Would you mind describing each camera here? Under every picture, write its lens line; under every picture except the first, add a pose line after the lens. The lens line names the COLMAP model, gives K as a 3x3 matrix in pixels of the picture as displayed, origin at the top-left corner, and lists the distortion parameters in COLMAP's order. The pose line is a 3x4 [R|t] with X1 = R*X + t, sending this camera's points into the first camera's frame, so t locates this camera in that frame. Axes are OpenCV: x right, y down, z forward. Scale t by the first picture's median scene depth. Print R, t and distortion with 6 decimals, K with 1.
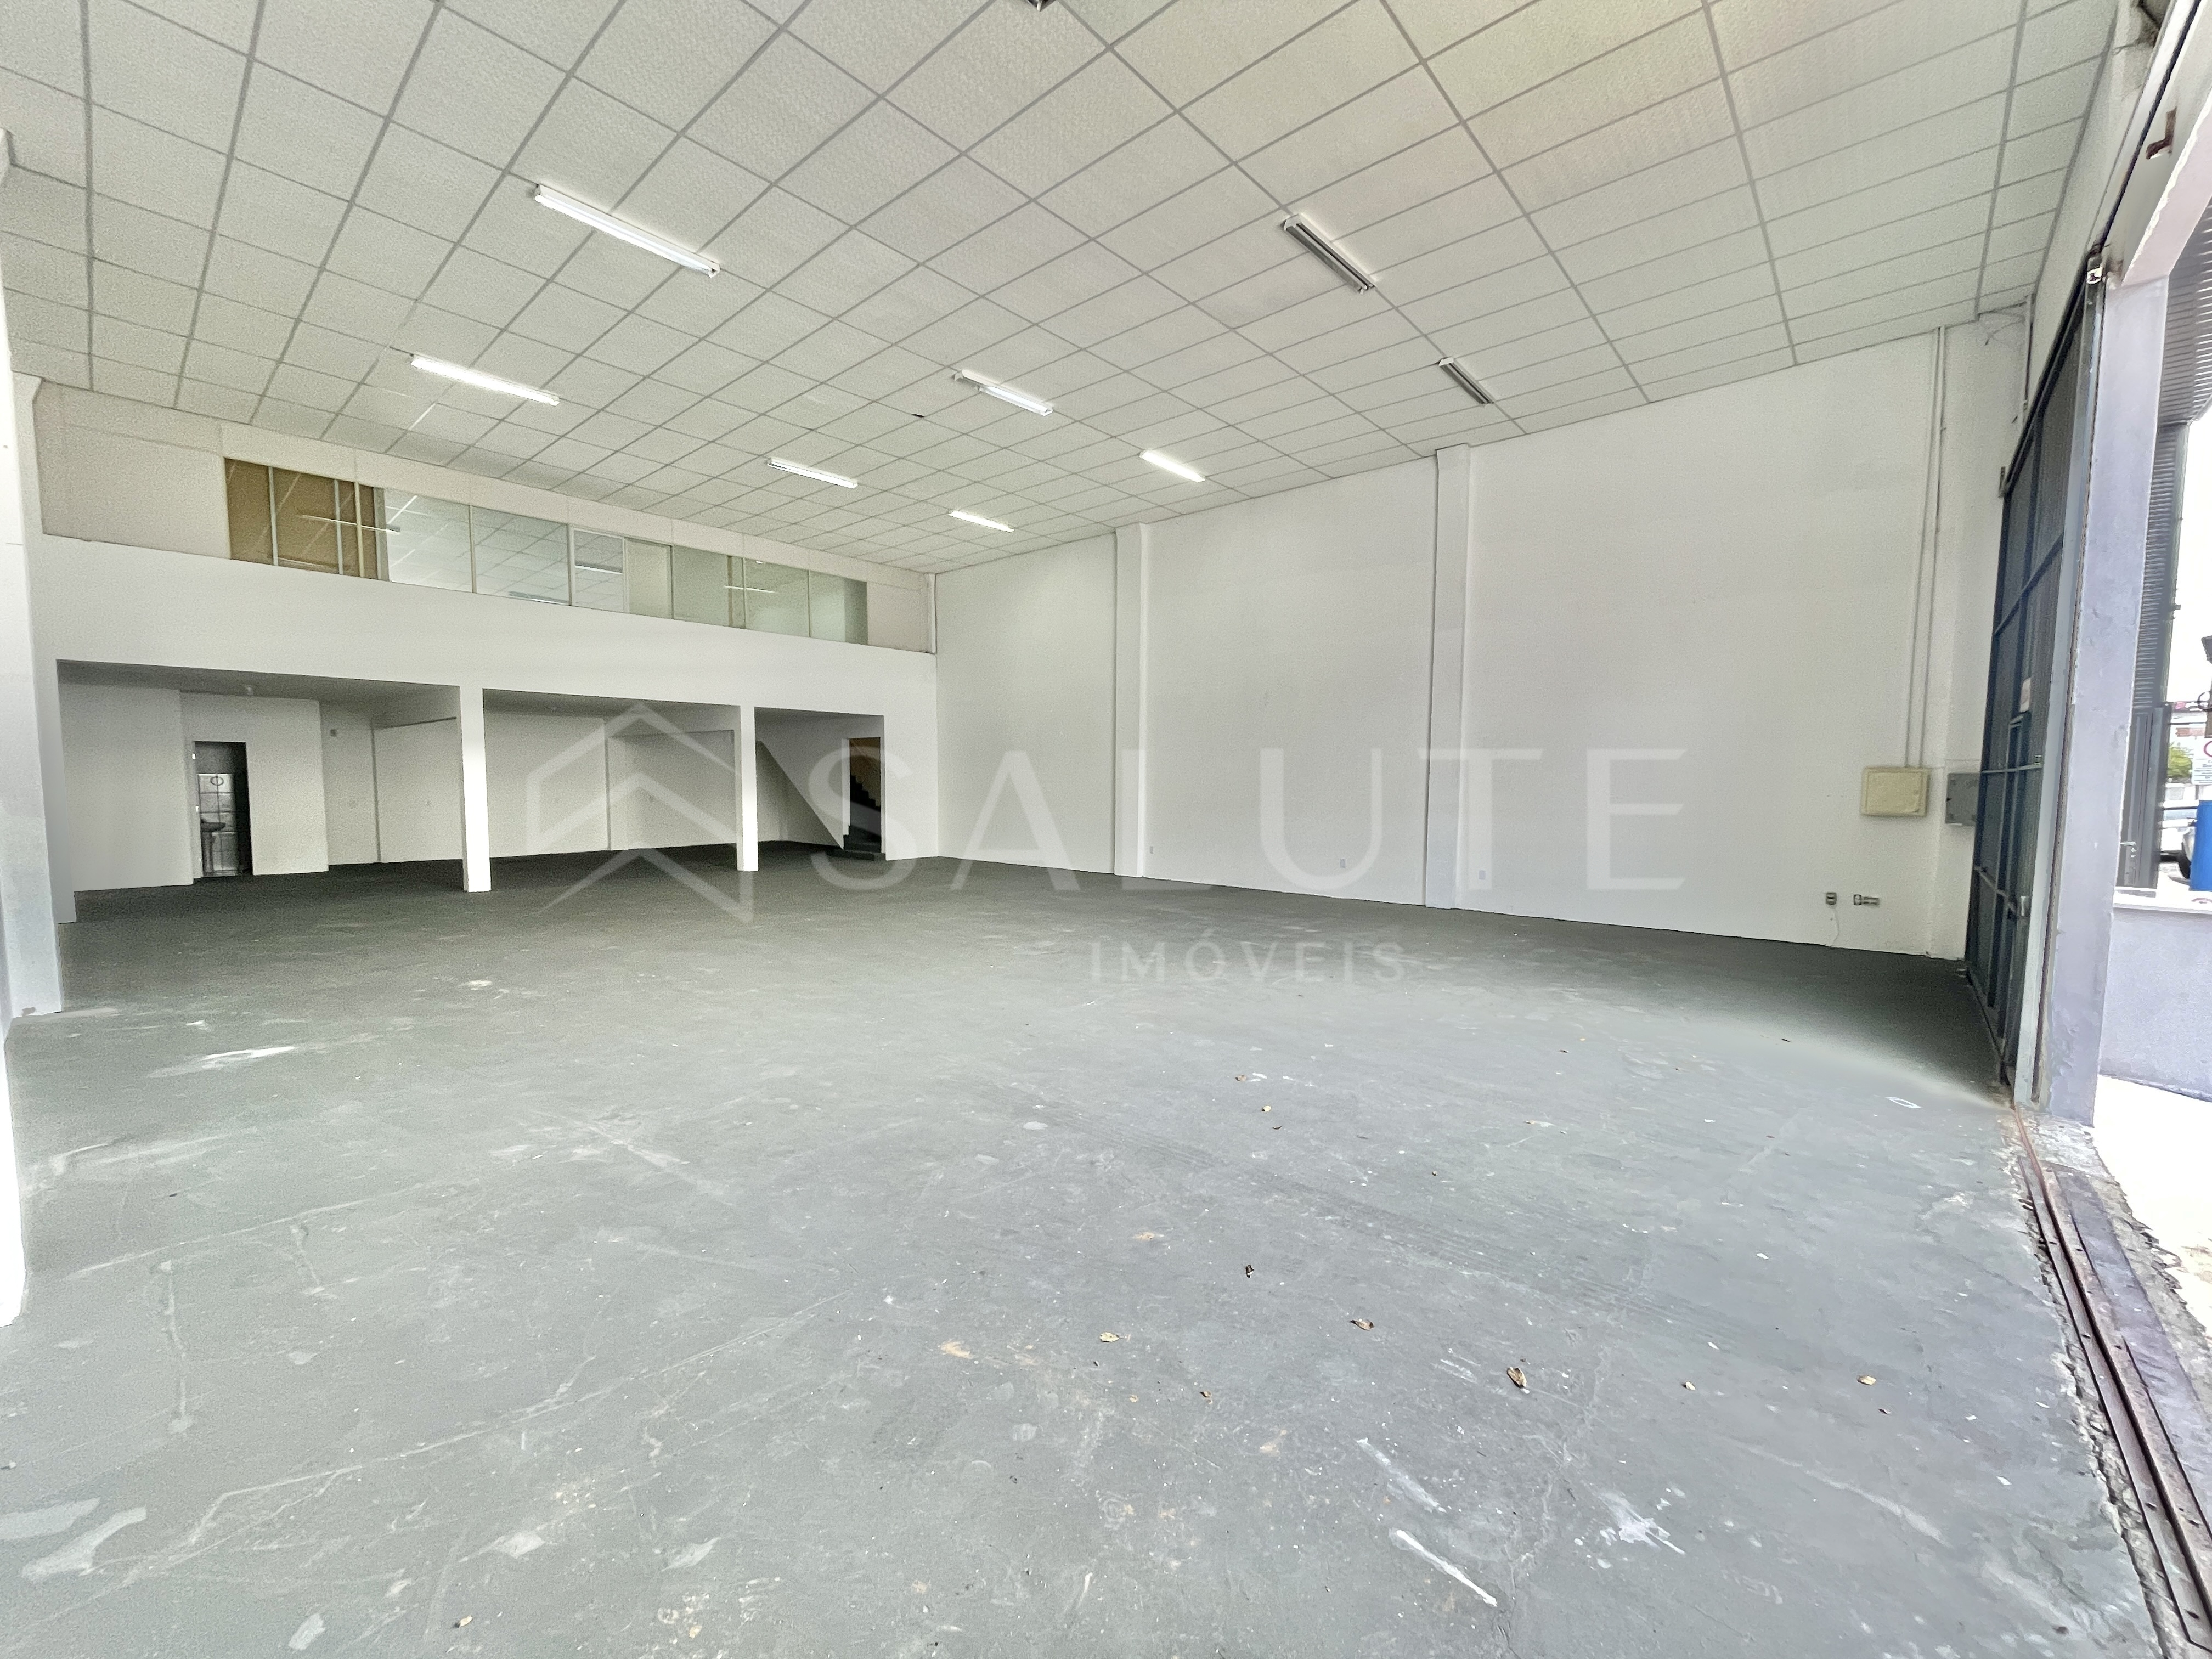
lens RADIAL K [[890.6, 0, 1098.3], [0, 890.6, 842.4], [0, 0, 1]] dist [-0.003368, 0.001444]
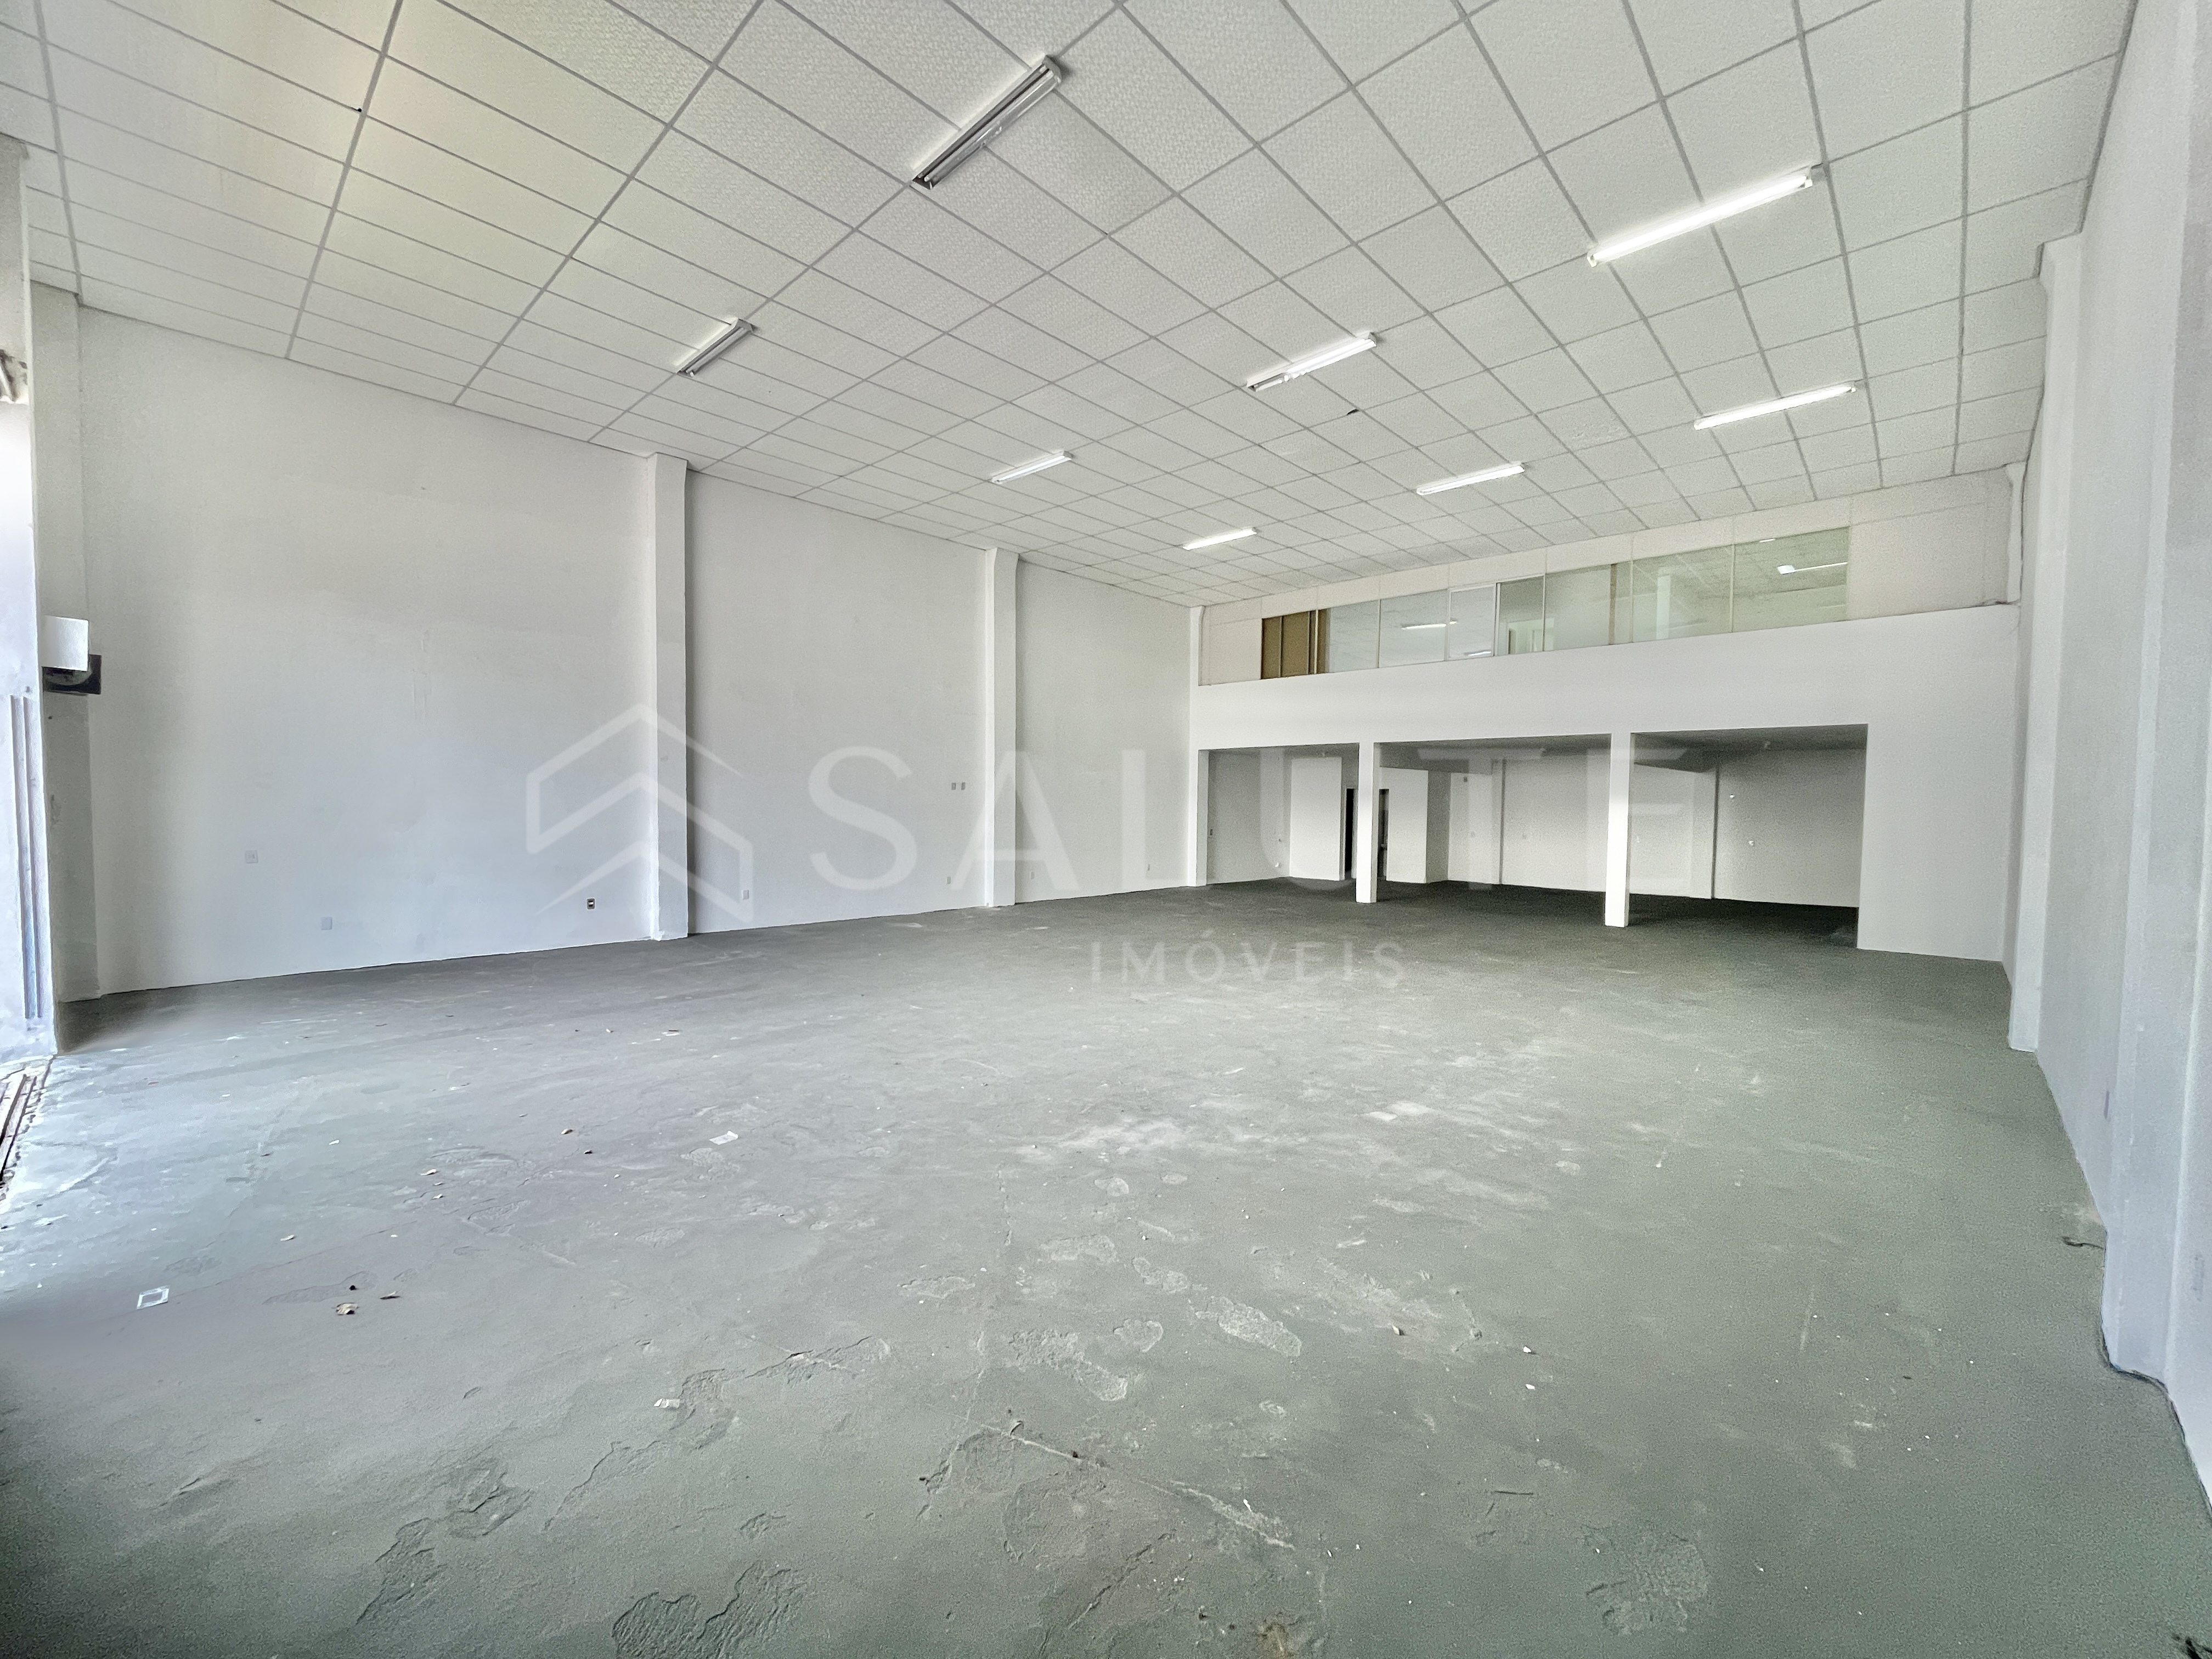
lens RADIAL K [[890.6, 0, 1097.8], [0, 890.6, 843.1], [0, 0, 1]] dist [-0.003368, 0.001444]
pose [[-0.031030, 0.037185, -0.998827, 0.752866], [-0.085487, 0.995547, 0.039719, -0.062761], [0.995856, 0.086619, -0.027713, 0.845799]]
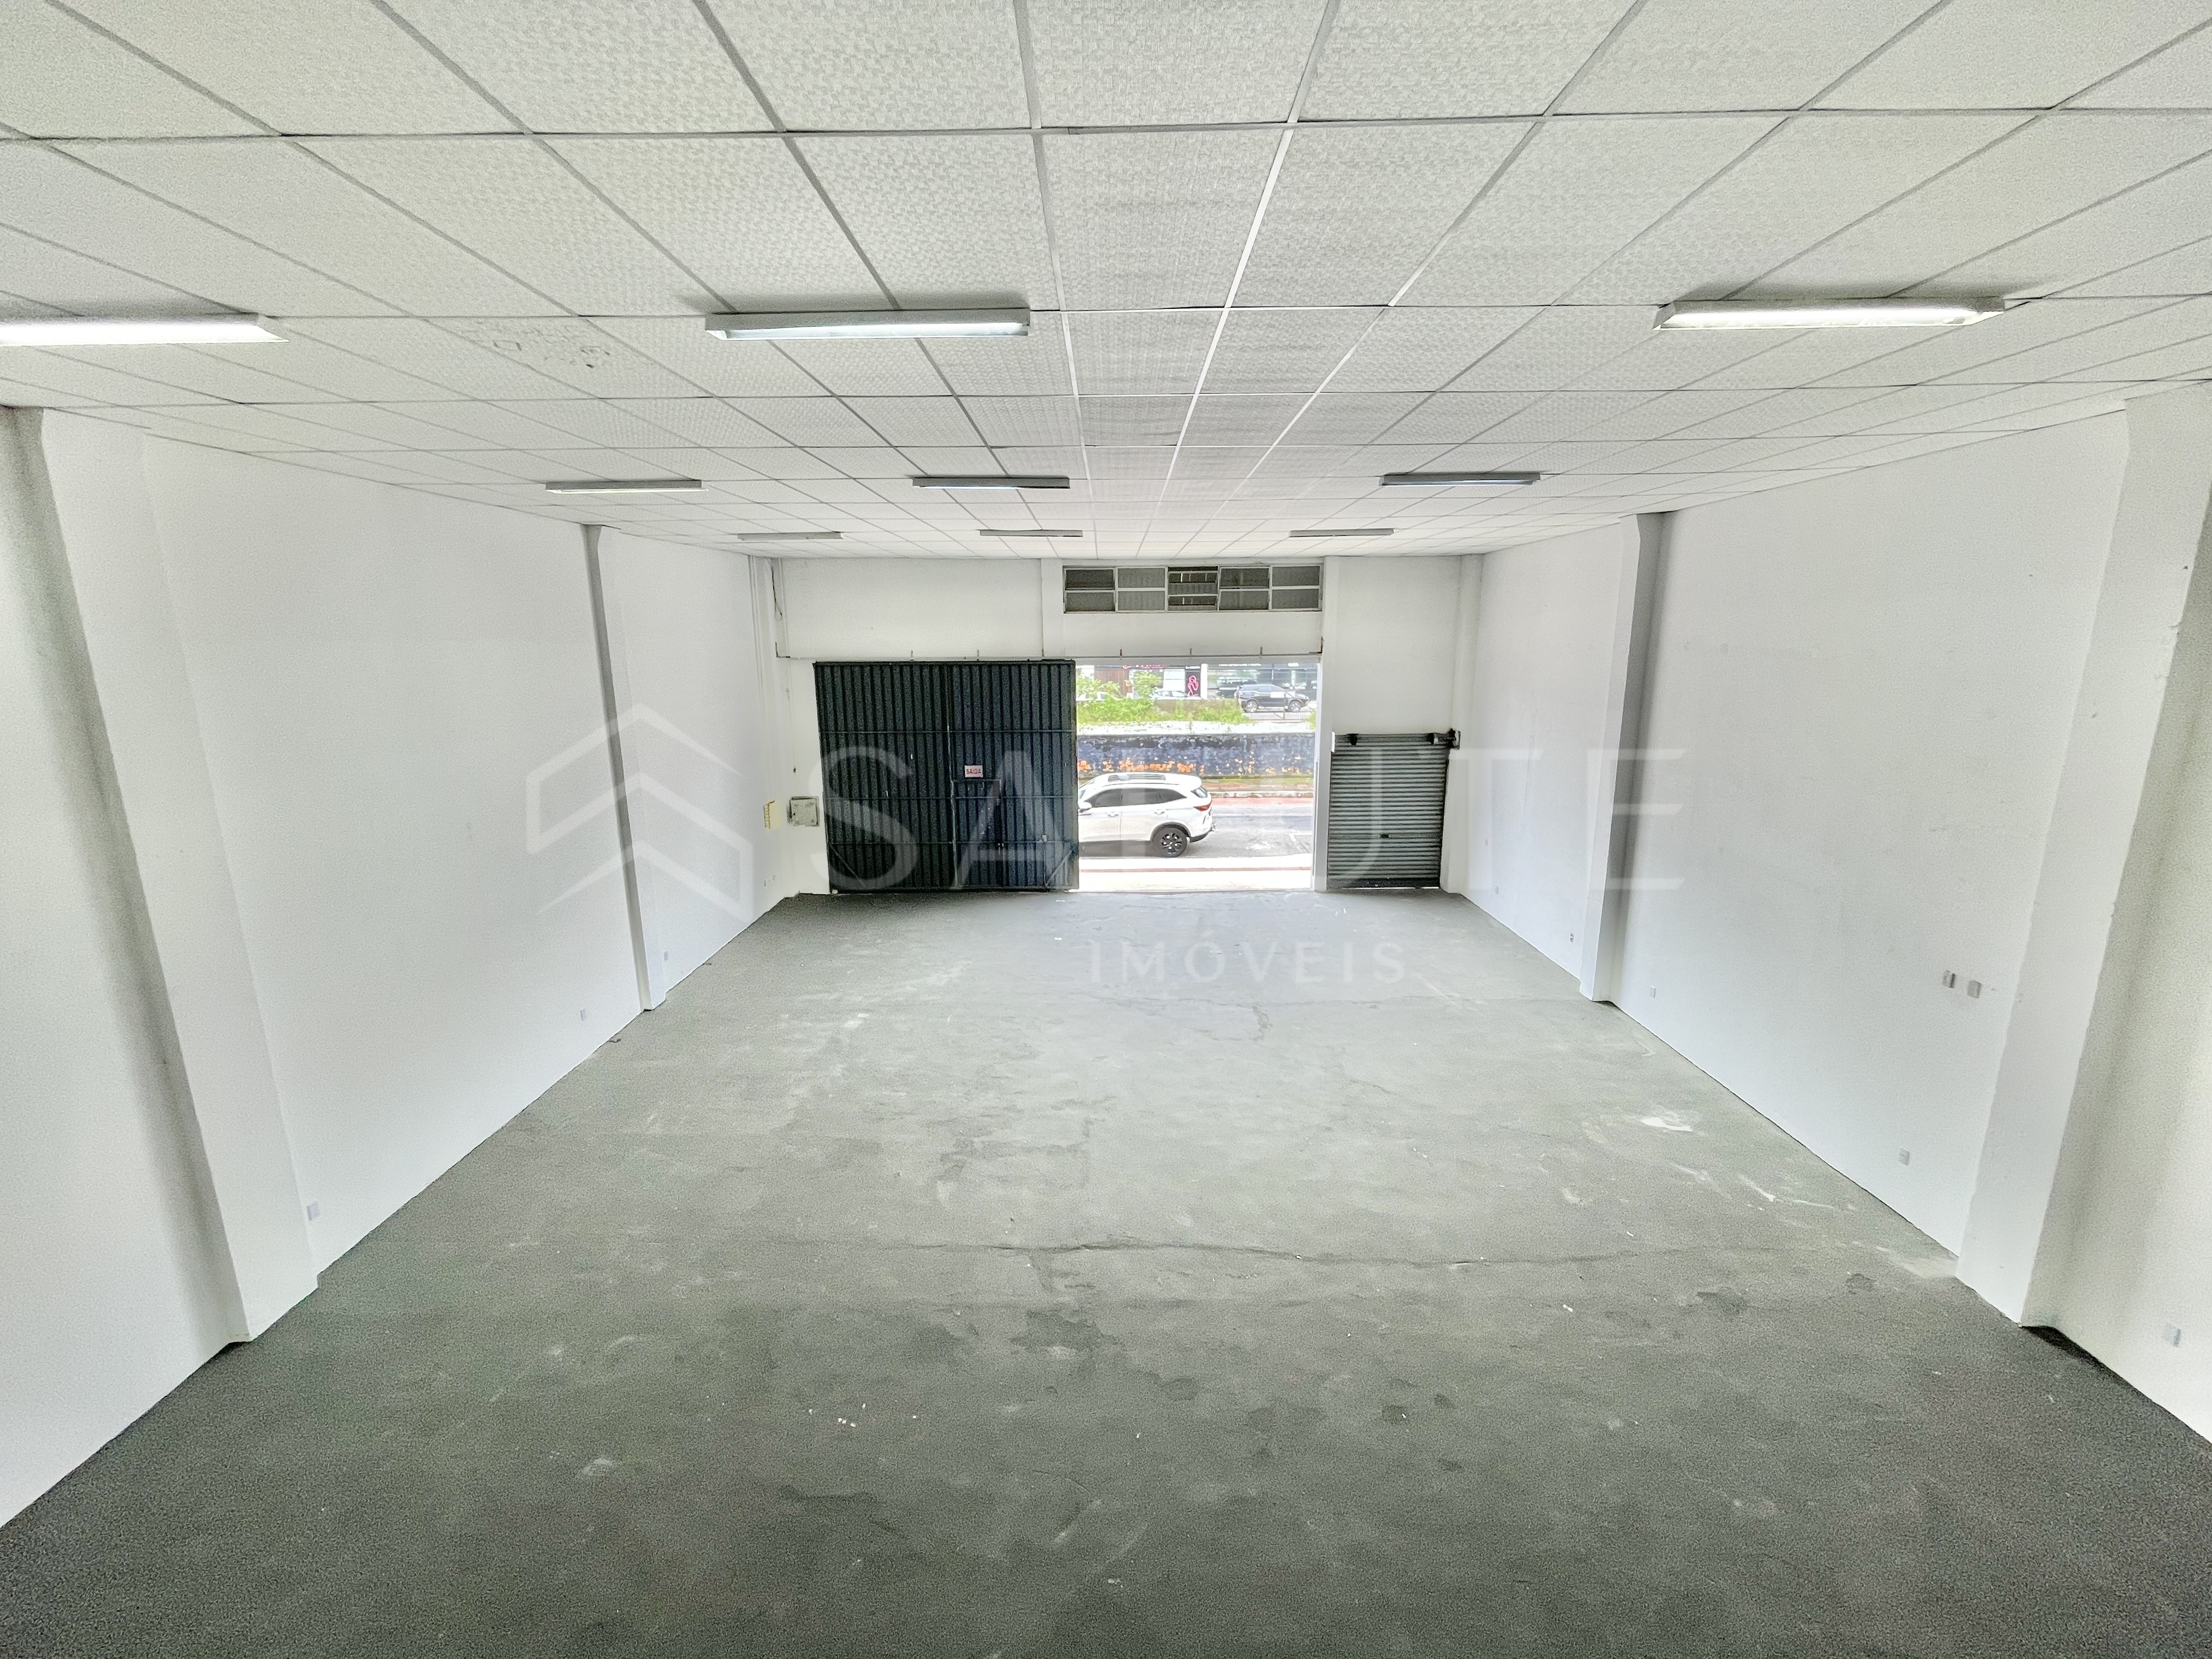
lens RADIAL K [[890.6, 0, 1110.9], [0, 890.6, 821.4], [0, 0, 1]] dist [-0.003368, 0.001444]
pose [[-0.665185, -0.150824, 0.731287, -0.748011], [0.060217, 0.965361, 0.253874, -0.400717], [-0.744246, 0.212909, -0.633062, 1.433079]]
